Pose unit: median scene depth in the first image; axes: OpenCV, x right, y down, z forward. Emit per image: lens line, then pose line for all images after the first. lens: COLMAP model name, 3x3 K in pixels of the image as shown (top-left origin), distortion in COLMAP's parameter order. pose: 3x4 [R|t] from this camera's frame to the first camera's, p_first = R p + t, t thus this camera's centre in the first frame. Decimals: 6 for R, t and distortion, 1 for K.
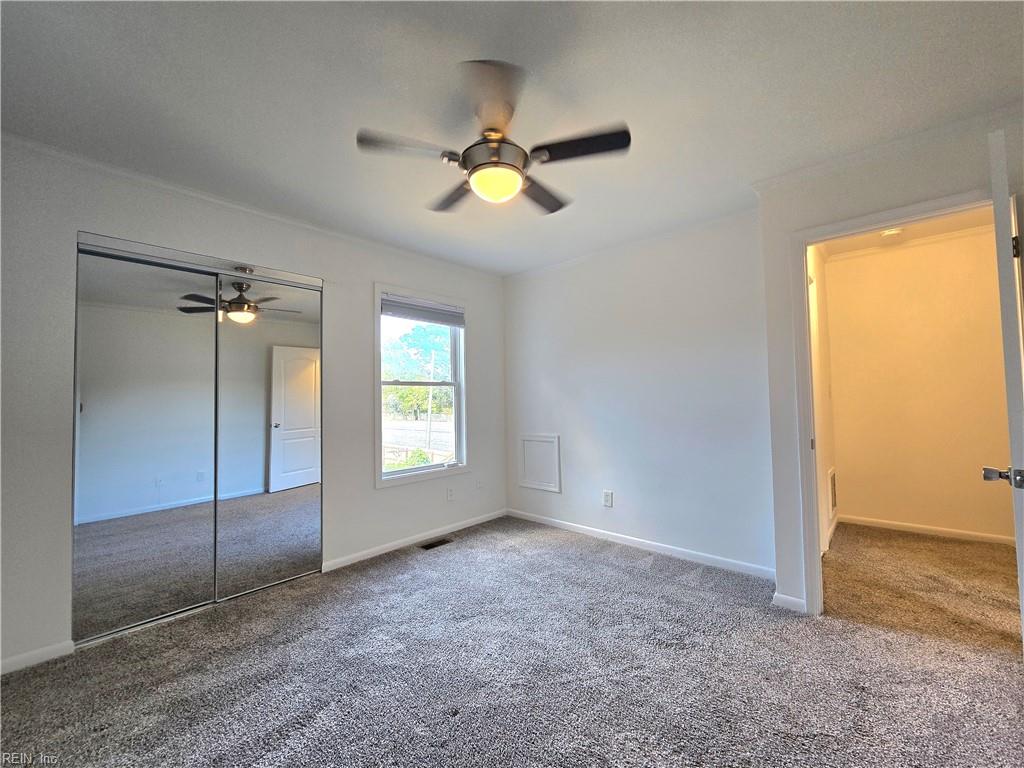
lens RADIAL K [[419.4, 0, 518.1], [0, 419.4, 385.3], [0, 0, 1]] dist [-0.000196, 0.000223]
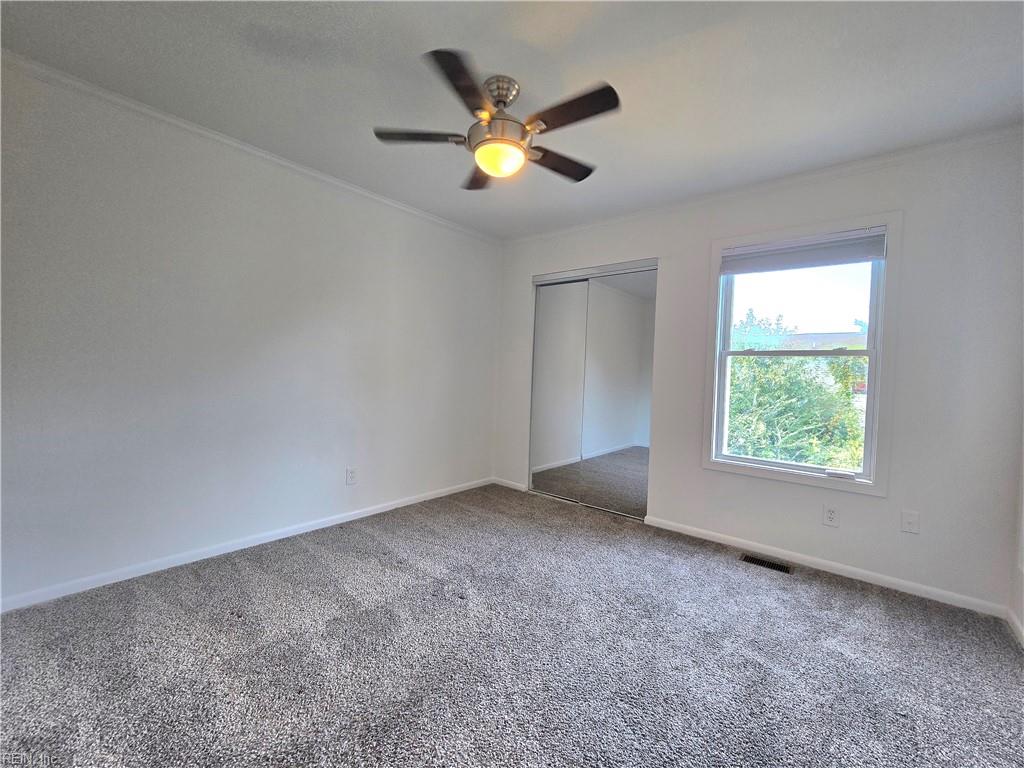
lens RADIAL K [[419.4, 0, 515.3], [0, 419.4, 385.9], [0, 0, 1]] dist [-0.000196, 0.000223]
pose [[0.037936, 0.049922, -0.998032, 0.525425], [-0.004342, 0.998750, 0.049793, 0.021223], [0.999271, 0.002445, 0.038105, 0.514184]]
